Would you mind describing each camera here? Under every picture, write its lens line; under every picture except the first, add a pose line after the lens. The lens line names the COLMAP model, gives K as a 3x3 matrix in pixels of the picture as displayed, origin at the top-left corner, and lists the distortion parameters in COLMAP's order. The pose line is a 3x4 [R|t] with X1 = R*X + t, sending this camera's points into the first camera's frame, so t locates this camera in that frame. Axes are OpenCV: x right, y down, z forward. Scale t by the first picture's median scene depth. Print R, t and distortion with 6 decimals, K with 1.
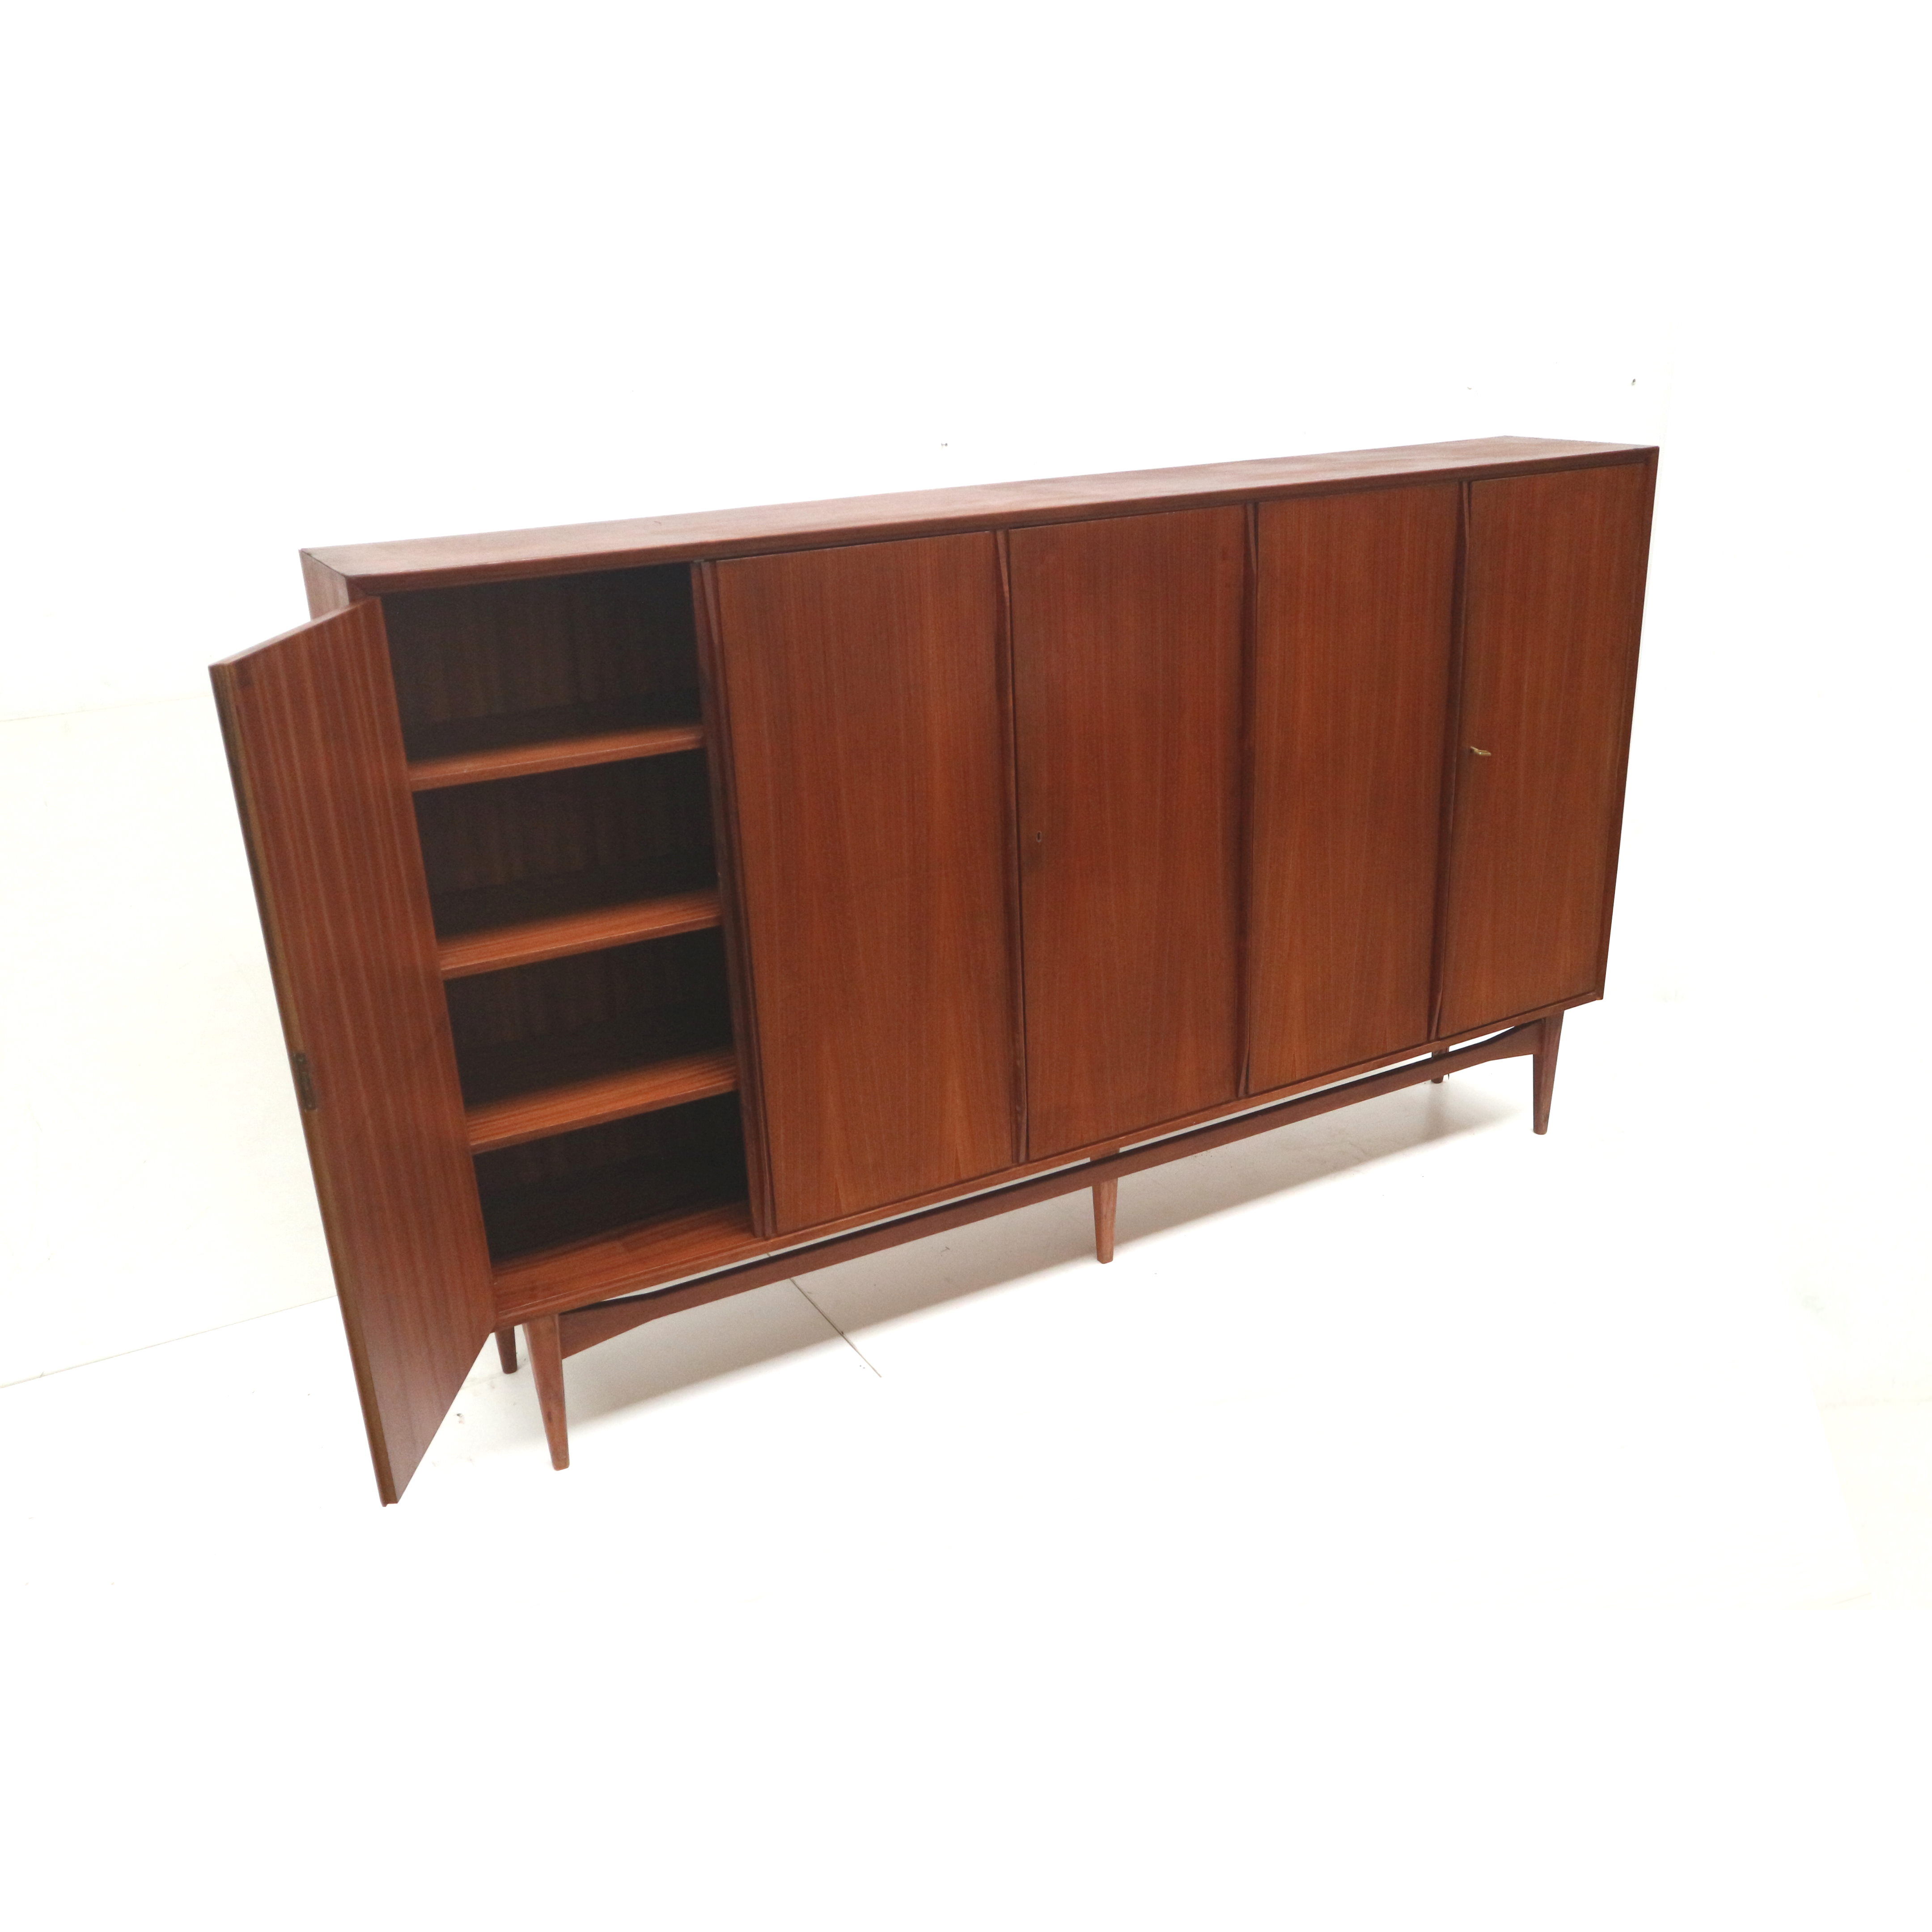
lens RADIAL K [[1688.0, 0, 965.3], [0, 1688.0, 975.5], [0, 0, 1]] dist [-0.041482, 0.017583]
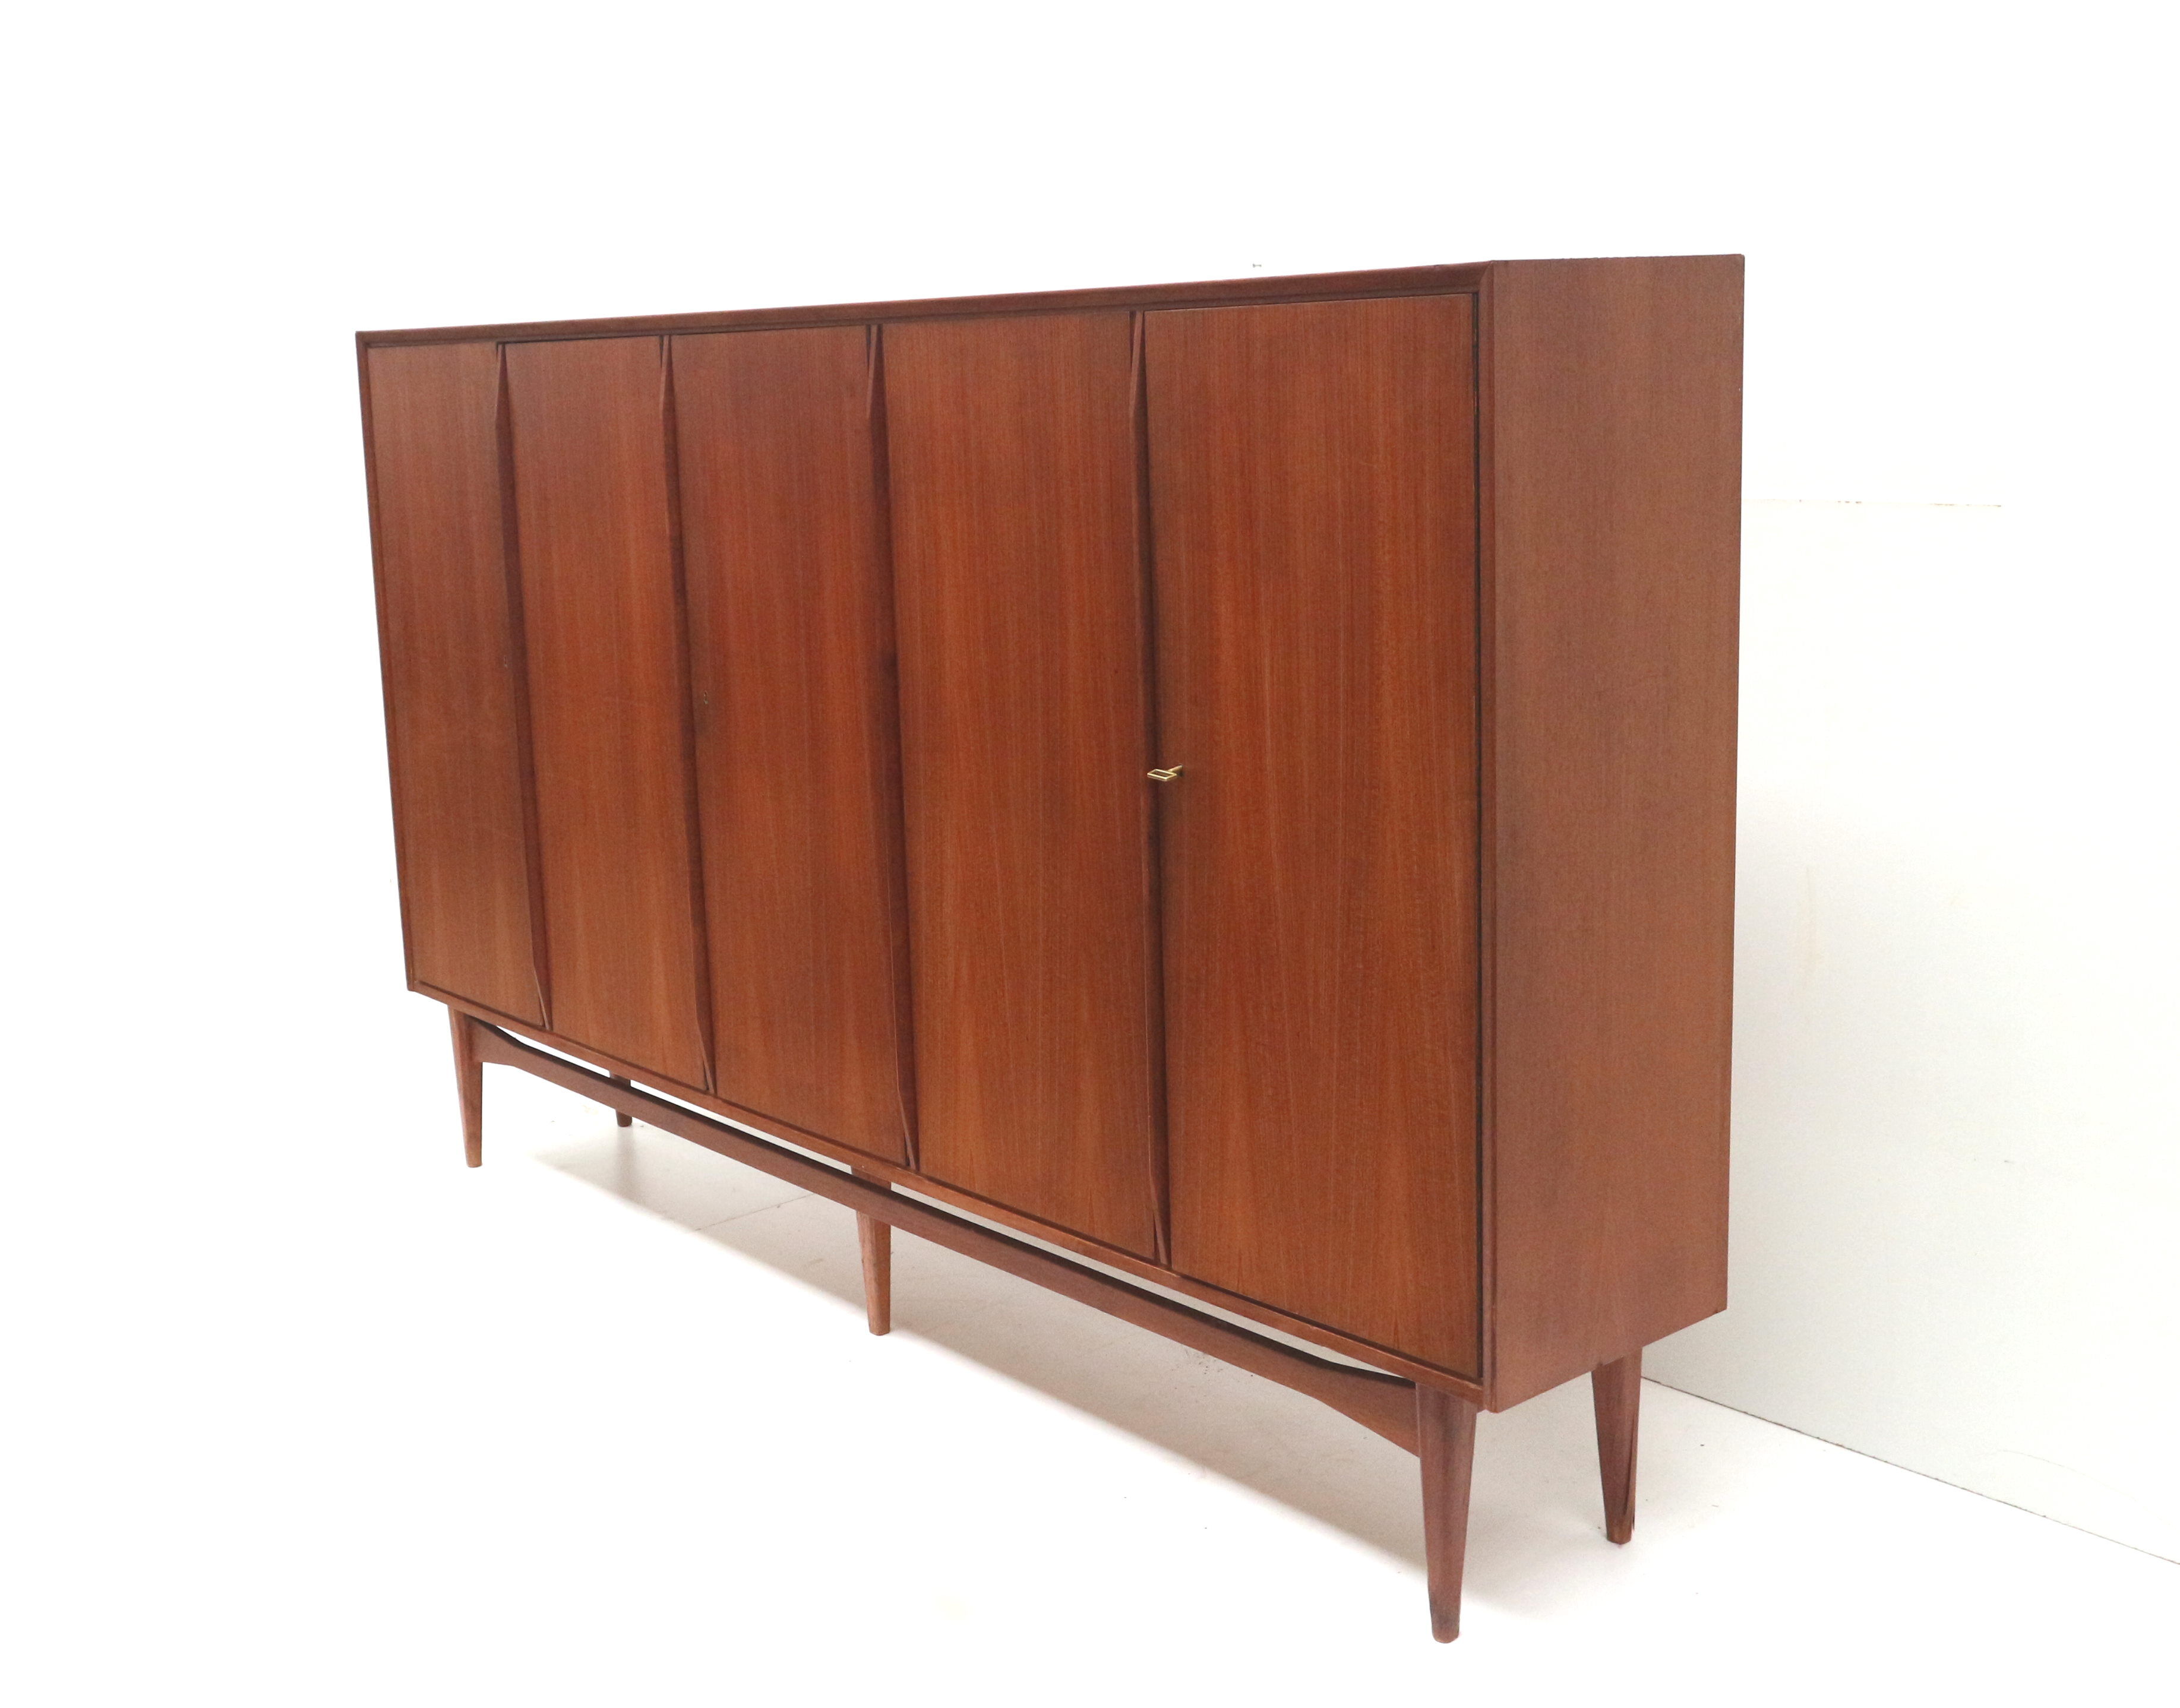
lens RADIAL K [[2323.3, 0, 1092.5], [0, 2323.3, 844.3], [0, 0, 1]] dist [-0.020500, 0.000000]
pose [[0.239683, 0.228587, -0.943557, 1.116464], [-0.342635, 0.929265, 0.138088, -0.222958], [0.908379, 0.290199, 0.301051, 0.779719]]
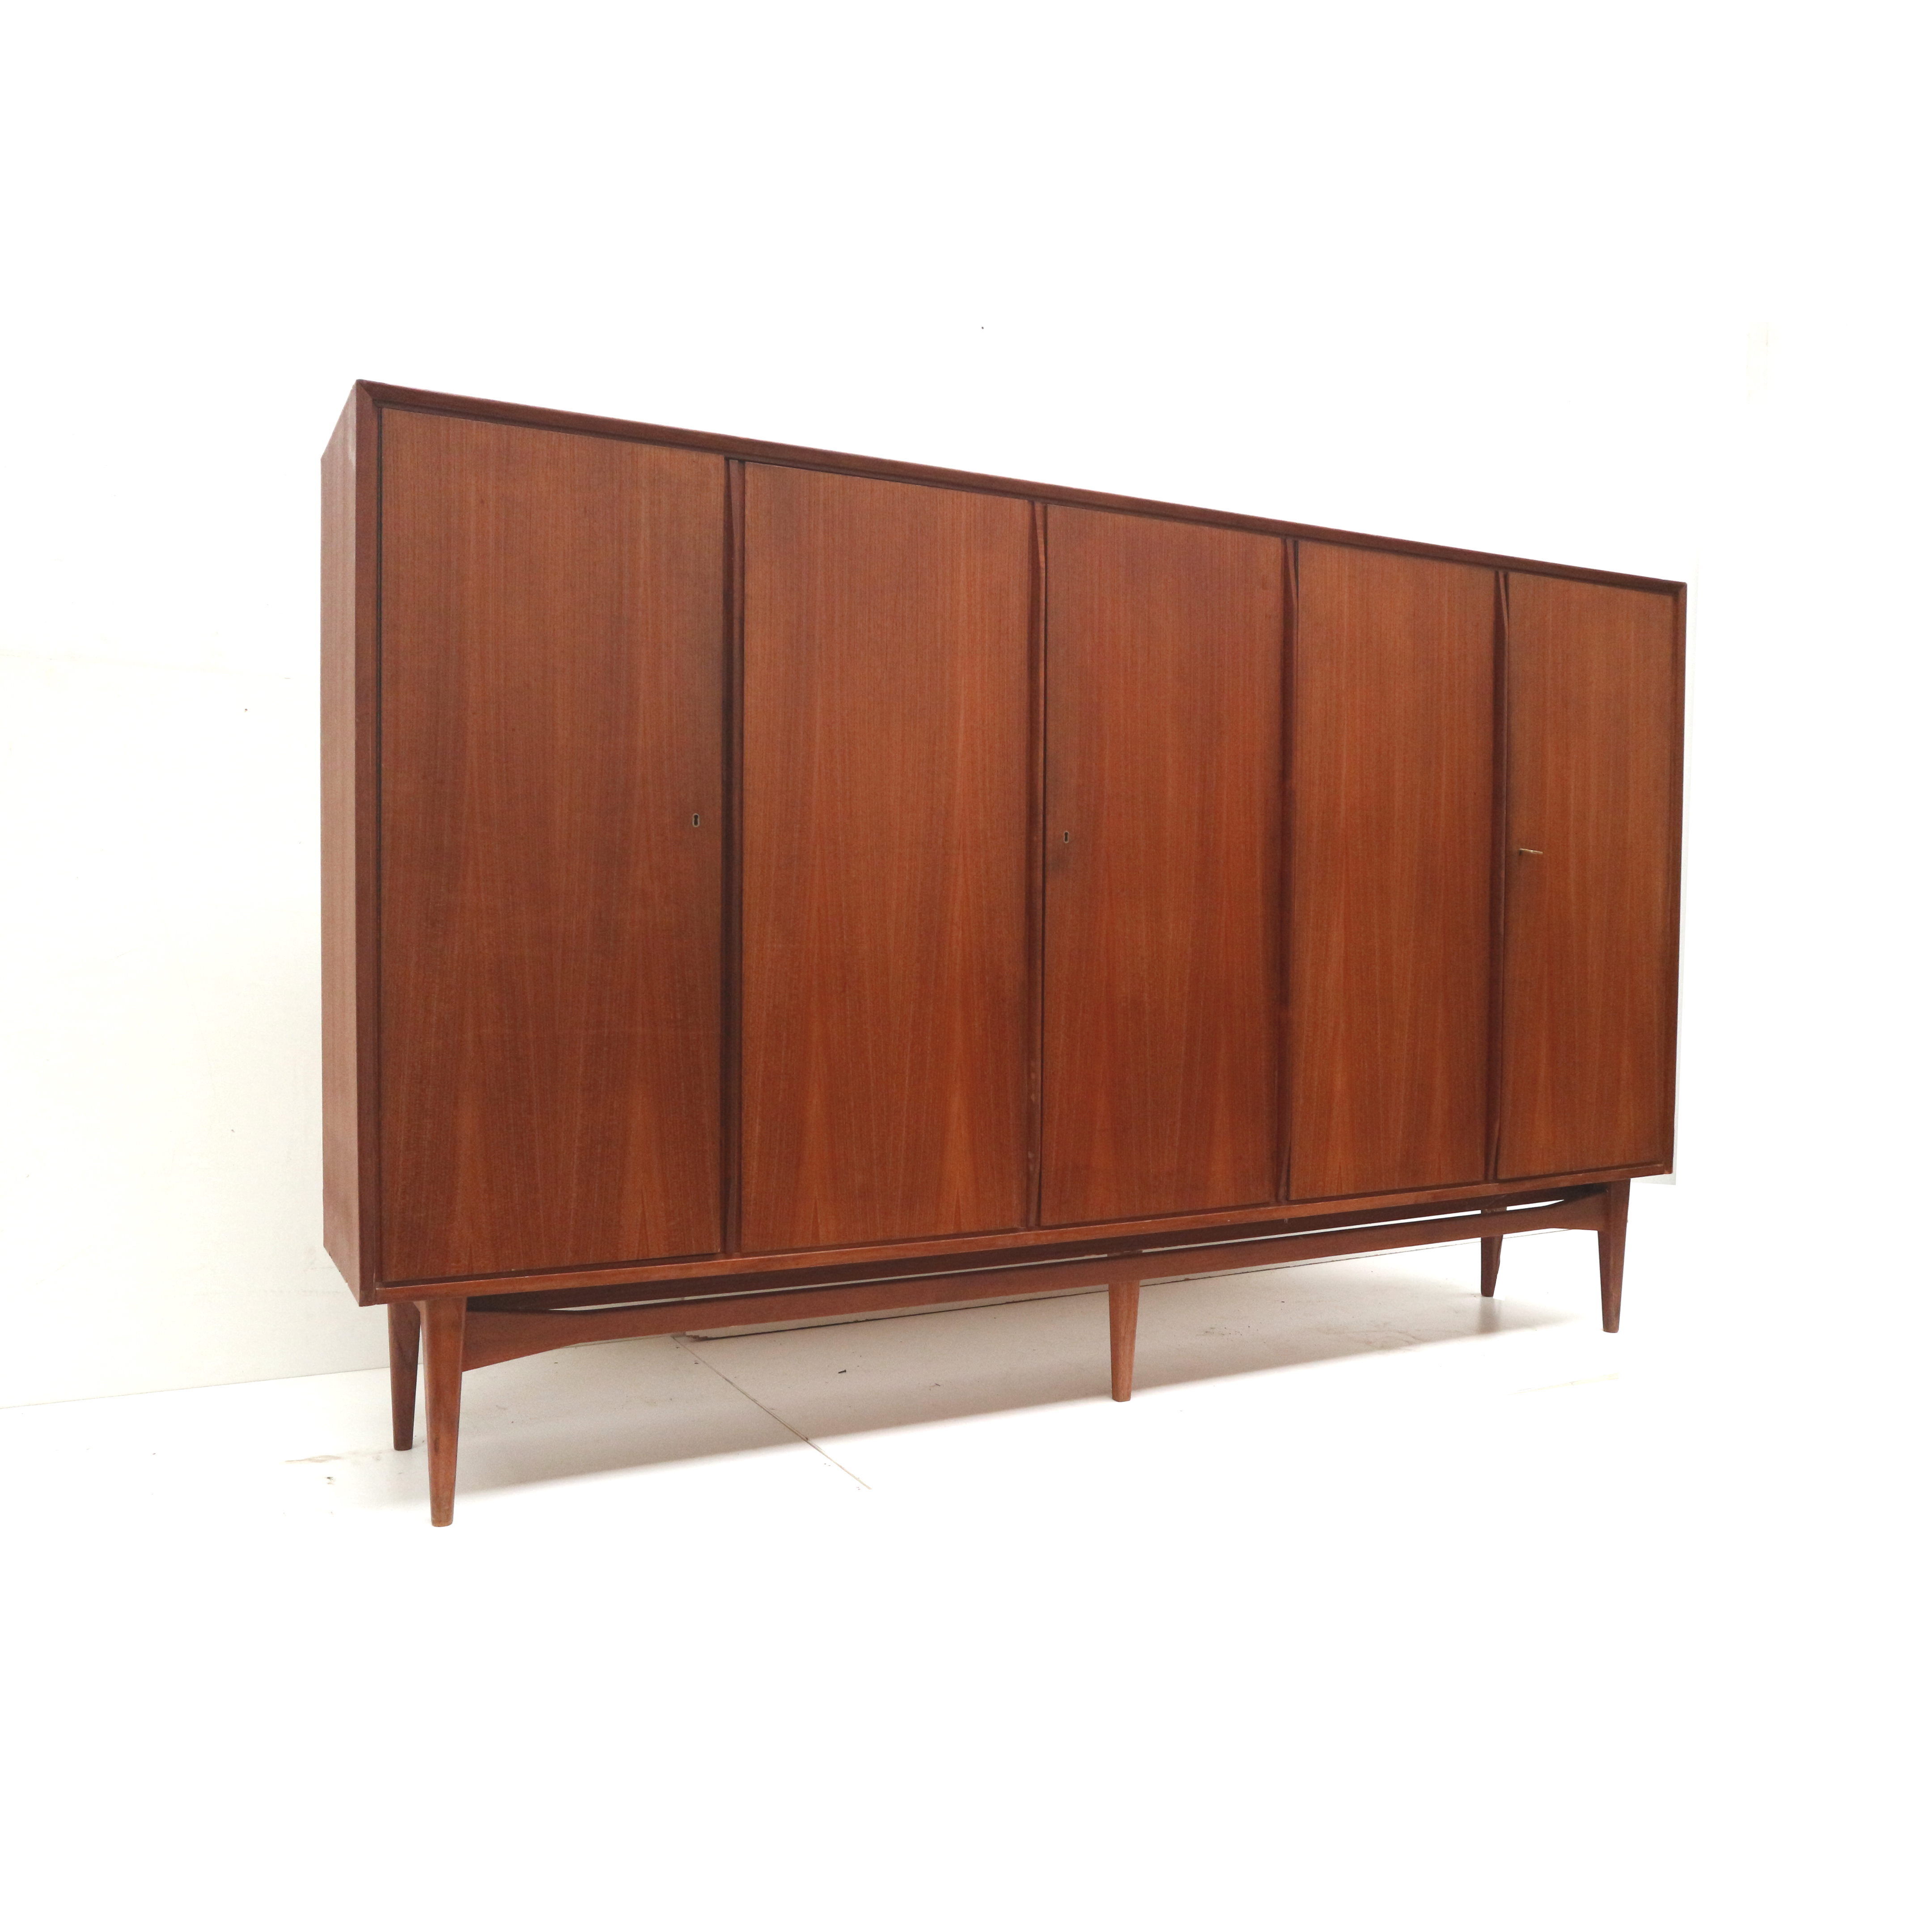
lens RADIAL K [[1602.8, 0, 961.4], [0, 1602.8, 973.6], [0, 0, 1]] dist [-0.039906, -0.007012]
pose [[0.998608, 0.051280, -0.012381, 0.001230], [-0.052517, 0.944137, -0.325342, 0.253374], [-0.004994, 0.325539, 0.945515, 0.182757]]
